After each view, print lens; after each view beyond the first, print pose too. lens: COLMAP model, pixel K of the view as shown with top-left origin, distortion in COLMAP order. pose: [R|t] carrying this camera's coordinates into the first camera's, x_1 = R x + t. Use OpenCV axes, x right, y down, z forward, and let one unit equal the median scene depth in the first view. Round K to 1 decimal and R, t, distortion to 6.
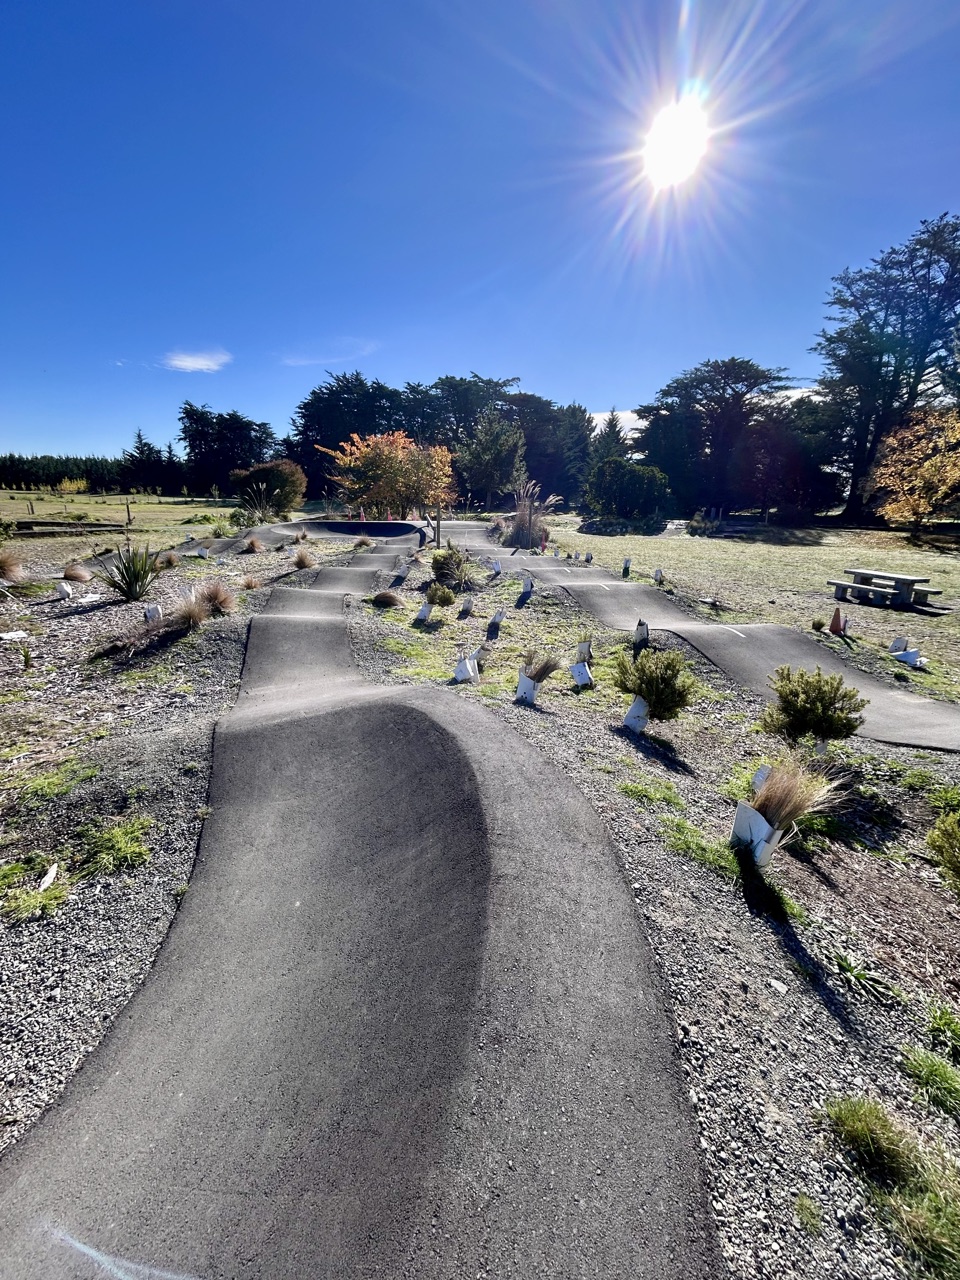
lens RADIAL K [[515.0, 0, 480.0], [0, 515.0, 640.0], [0, 0, 1]] dist [0.001747, -0.000684]
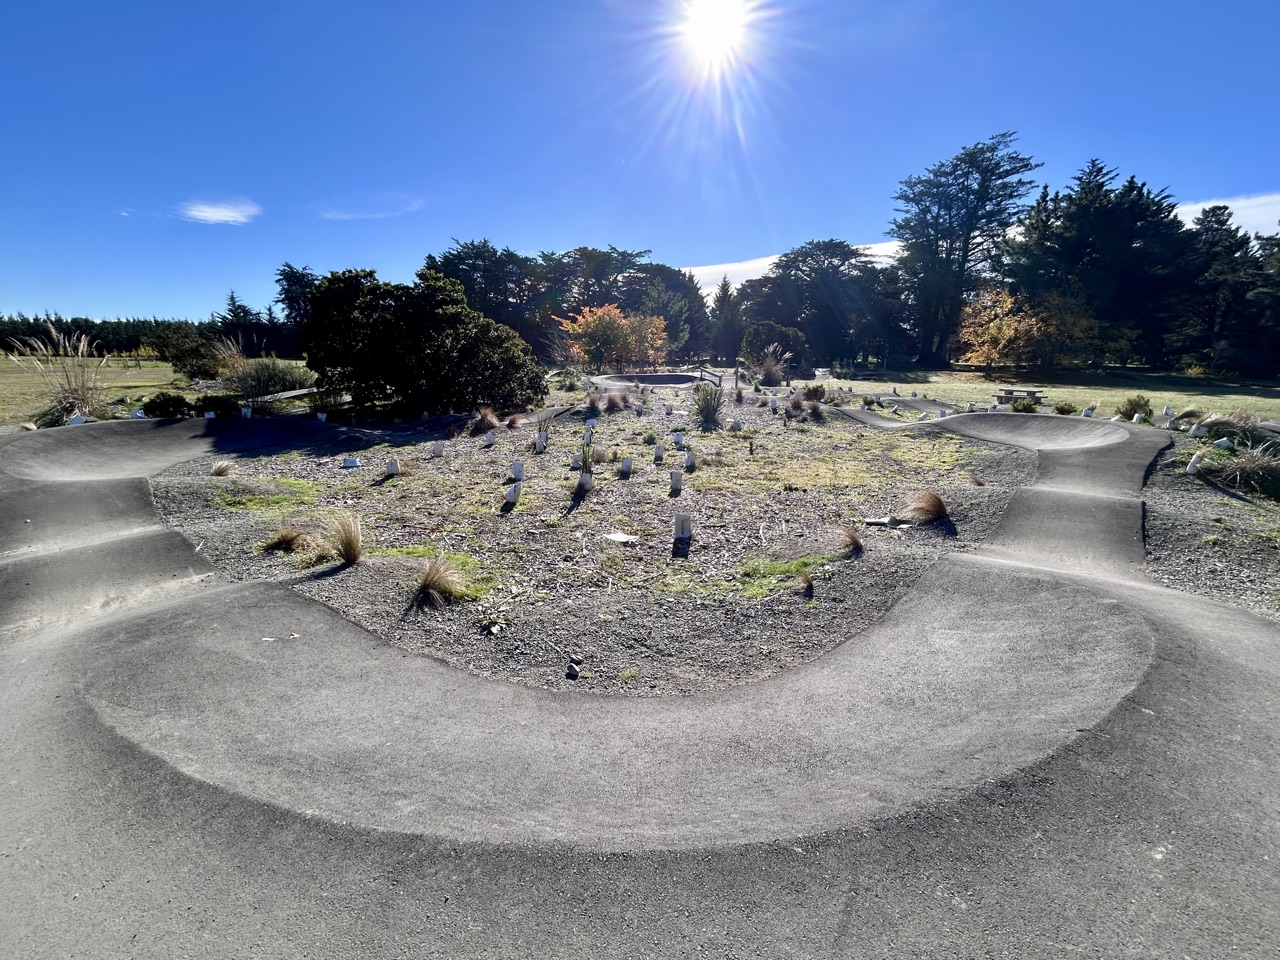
lens RADIAL K [[513.8, 0, 638.8], [0, 513.8, 475.8], [0, 0, 1]] dist [-0.002733, -0.000006]
pose [[0.986512, -0.058317, 0.152948, -0.191606], [0.063329, 0.997597, -0.028107, 0.032200], [-0.150941, 0.037414, 0.987834, -0.140476]]
